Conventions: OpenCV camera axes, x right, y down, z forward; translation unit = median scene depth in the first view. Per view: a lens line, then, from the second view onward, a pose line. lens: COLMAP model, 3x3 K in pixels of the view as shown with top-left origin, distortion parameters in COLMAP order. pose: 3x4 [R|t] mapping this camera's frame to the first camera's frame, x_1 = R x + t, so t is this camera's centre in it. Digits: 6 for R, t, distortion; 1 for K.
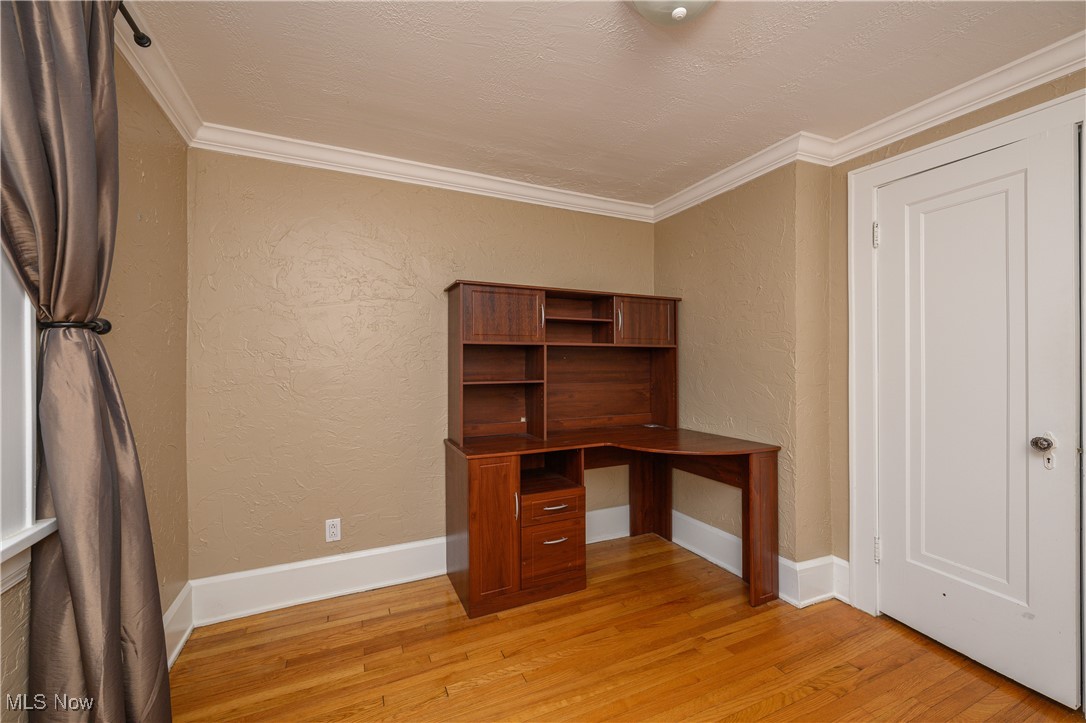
lens RADIAL K [[430.9, 0, 541.2], [0, 430.9, 362.5], [0, 0, 1]] dist [0.003962, -0.000085]
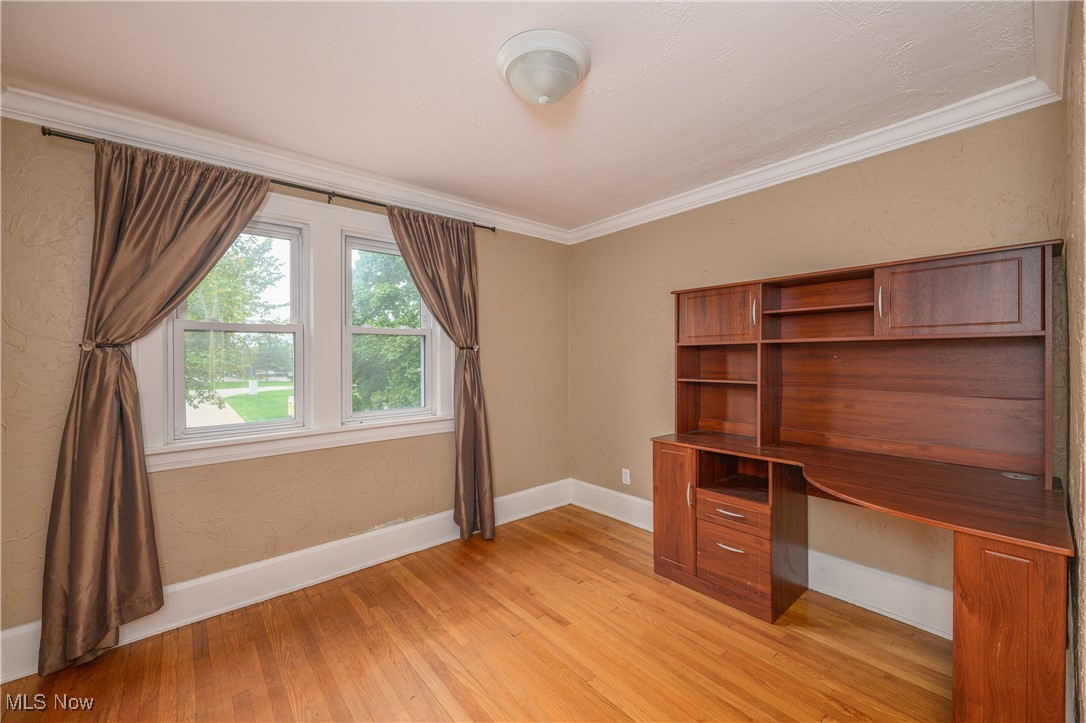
lens RADIAL K [[430.9, 0, 540.0], [0, 430.9, 365.8], [0, 0, 1]] dist [0.003962, -0.000085]
pose [[0.264089, 0.011879, -0.964425, 0.864488], [-0.003684, 0.999929, 0.011308, -0.001441], [0.964491, 0.000567, 0.264114, 0.346318]]
